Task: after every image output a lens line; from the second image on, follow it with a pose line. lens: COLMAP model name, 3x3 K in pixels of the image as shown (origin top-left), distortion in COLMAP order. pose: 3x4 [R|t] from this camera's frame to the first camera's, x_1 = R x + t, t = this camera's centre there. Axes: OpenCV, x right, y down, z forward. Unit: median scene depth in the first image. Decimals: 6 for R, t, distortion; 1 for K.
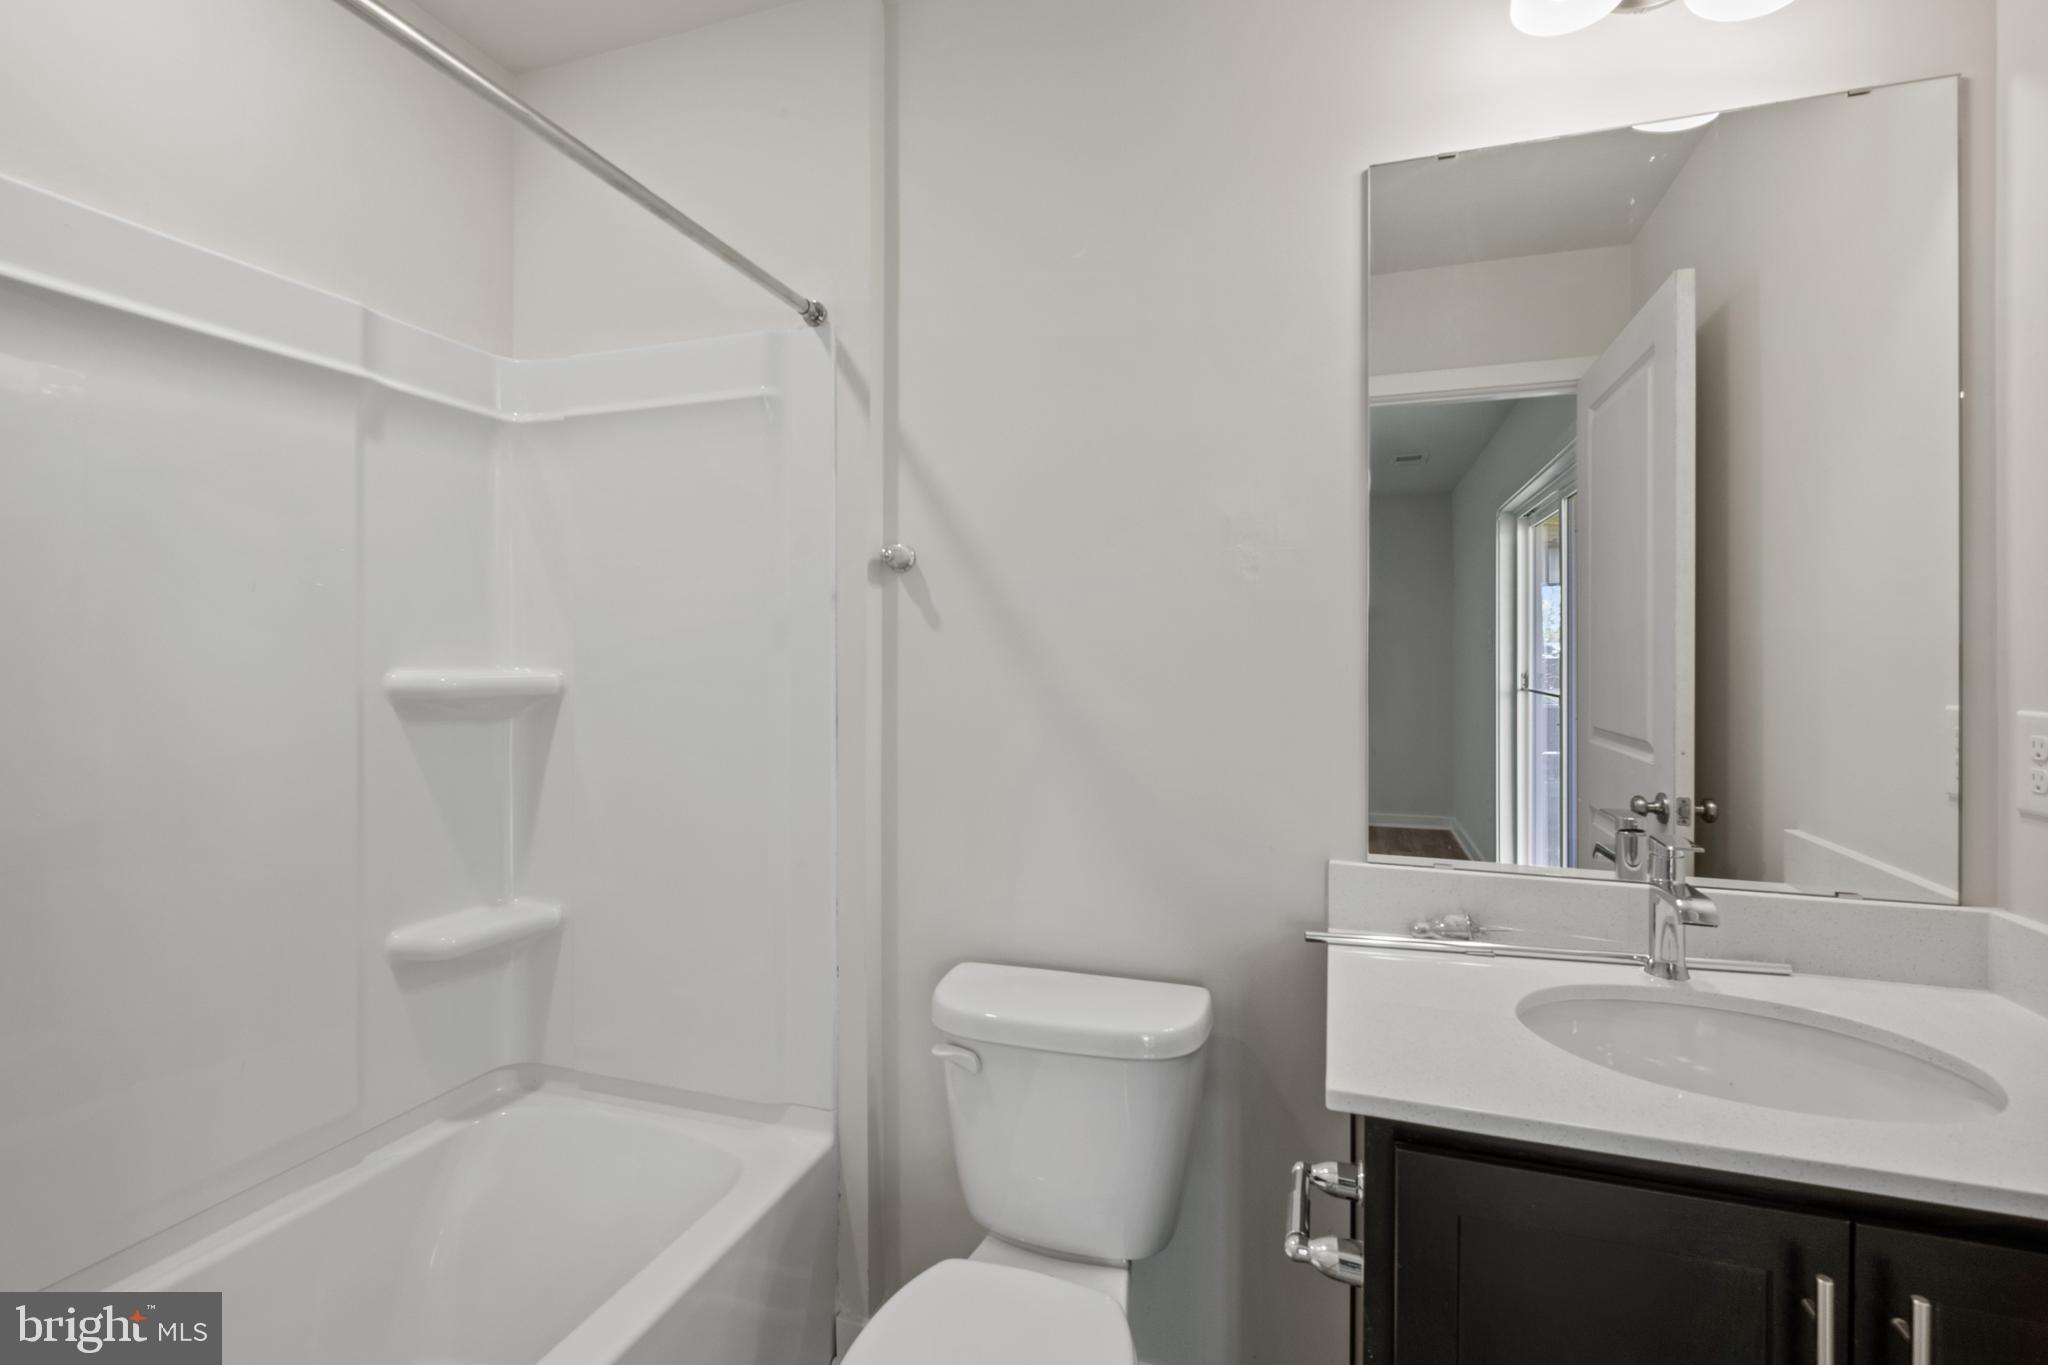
lens RADIAL K [[912.4, 0, 1025.8], [0, 912.4, 674.4], [0, 0, 1]] dist [-0.002747, -0.000756]
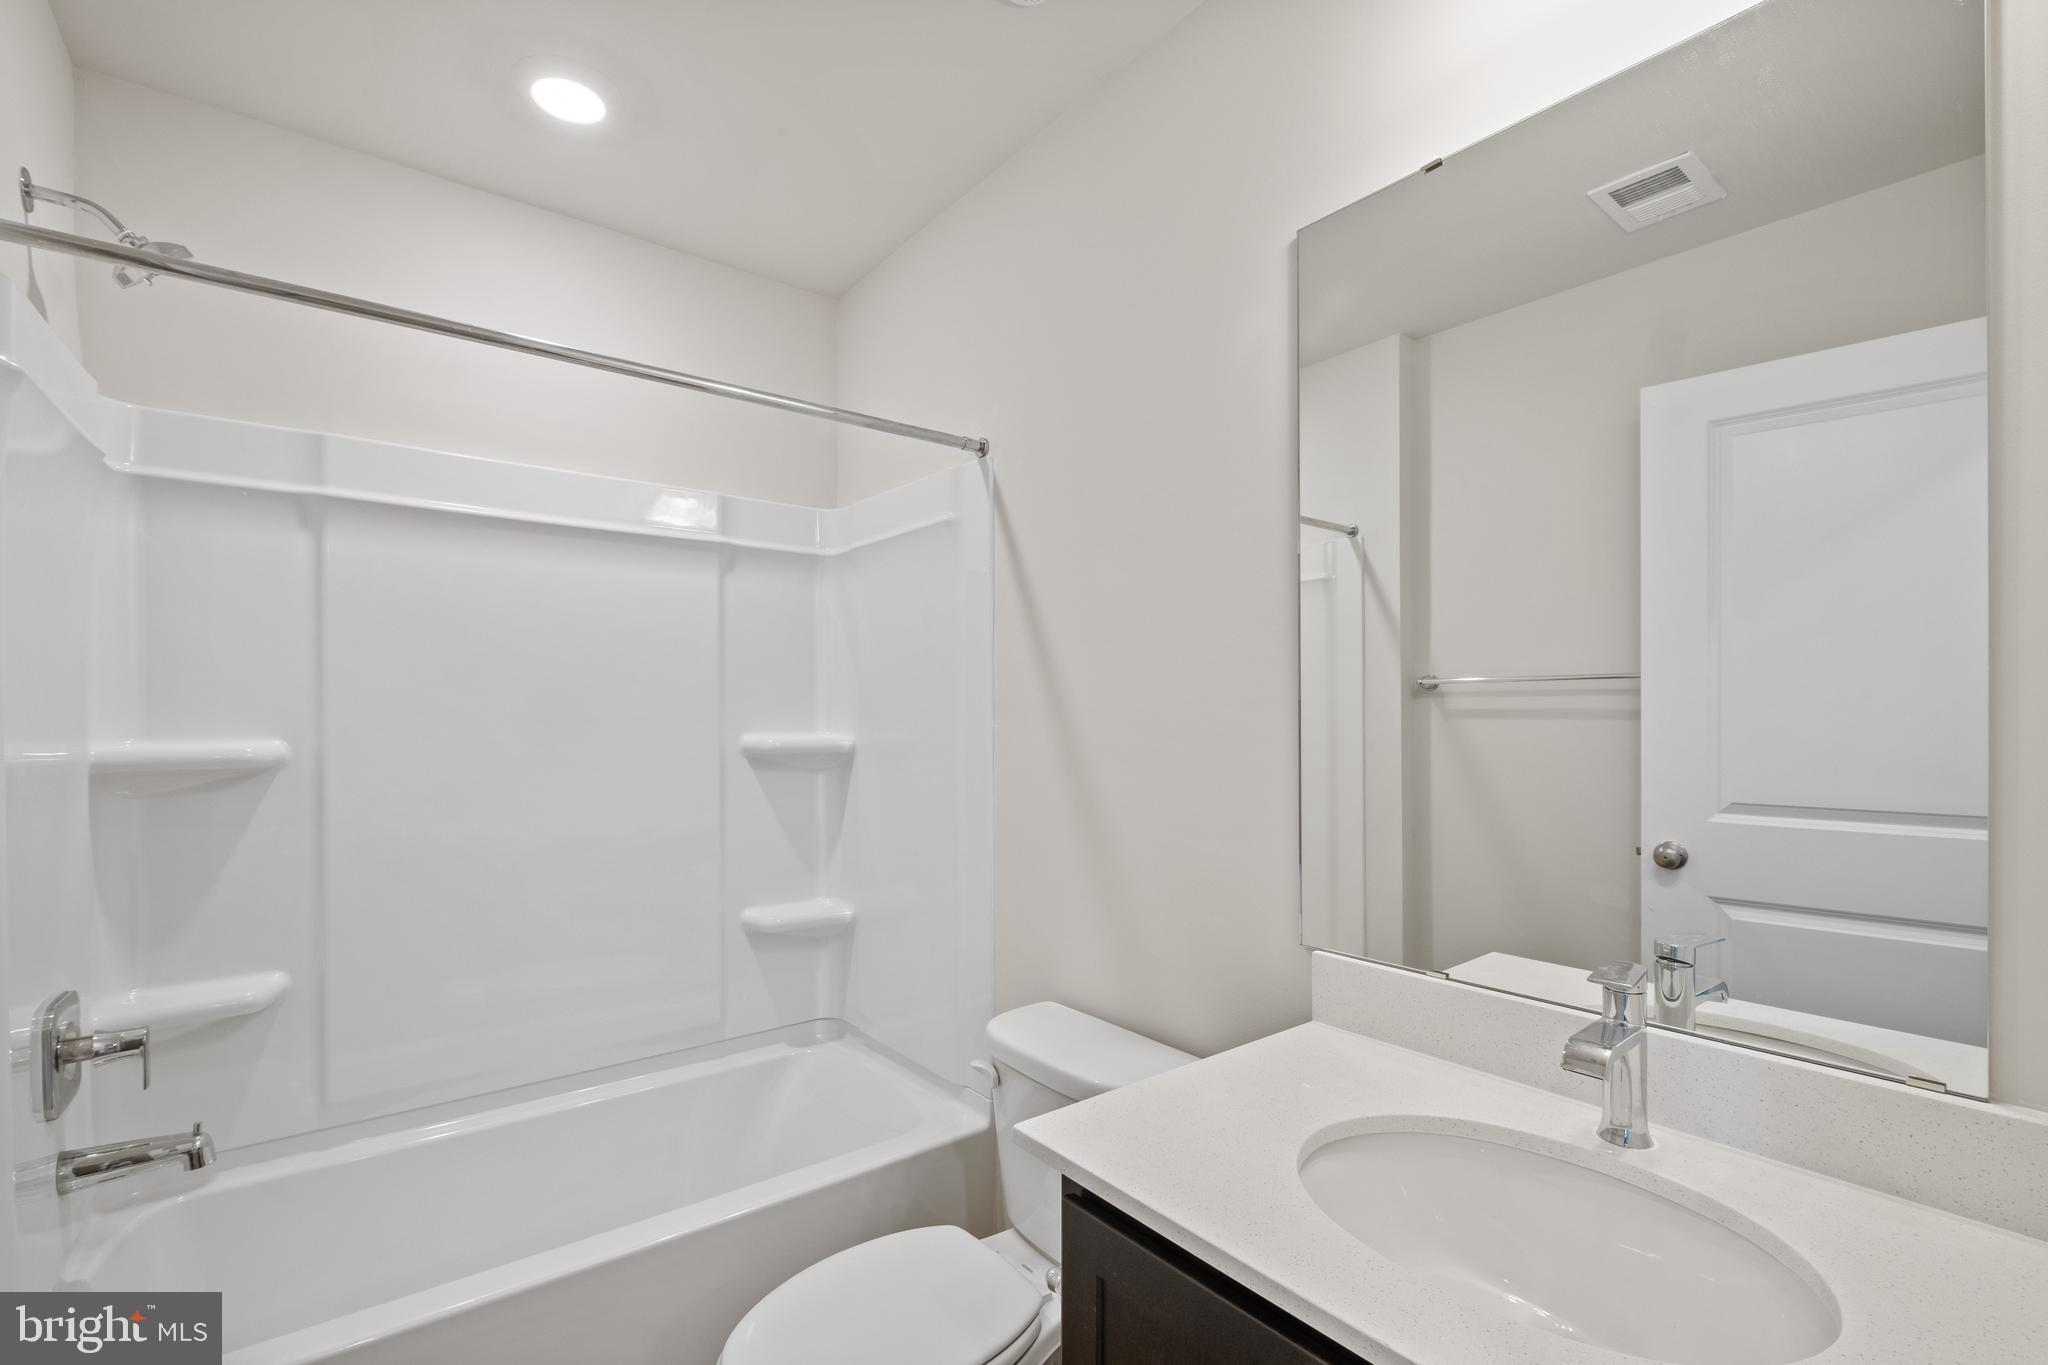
lens RADIAL K [[893.1, 0, 1057.5], [0, 893.1, 728.2], [0, 0, 1]] dist [-0.002910, -0.000396]
pose [[0.845270, 0.009432, -0.534256, 0.522719], [-0.005666, 0.999946, 0.008690, -0.030796], [0.534309, -0.004318, 0.845278, 0.043392]]
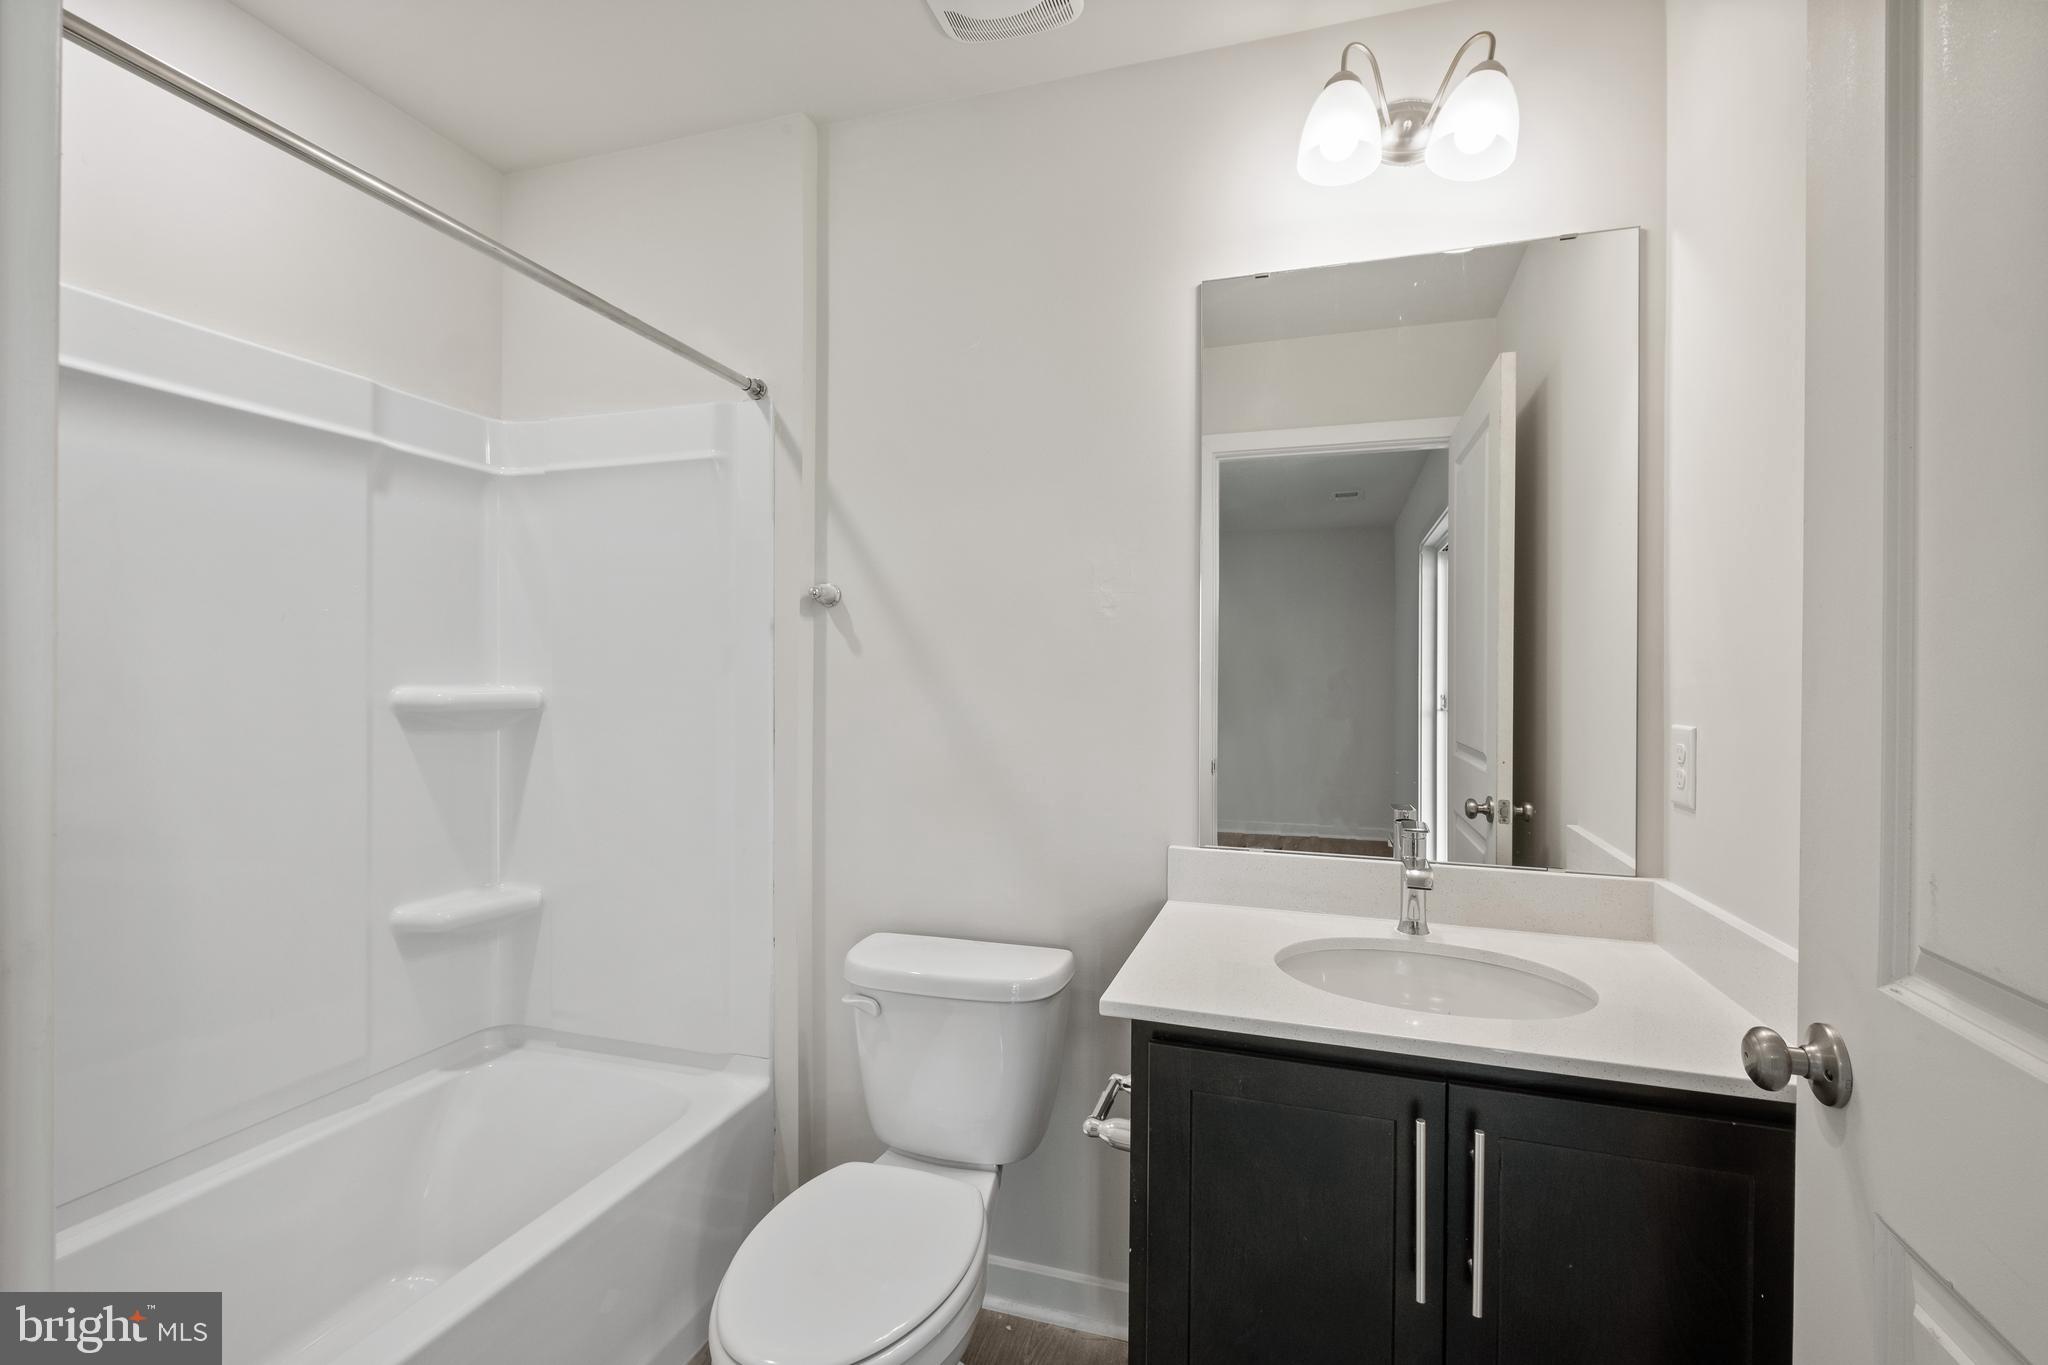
lens RADIAL K [[893.0, 0, 1029.3], [0, 893.0, 696.7], [0, 0, 1]] dist [-0.000568, -0.000436]
pose [[0.999861, 0.004516, 0.016043, 0.109984], [-0.004568, 0.999984, 0.003185, 0.000433], [-0.016028, -0.003258, 0.999866, -0.175943]]
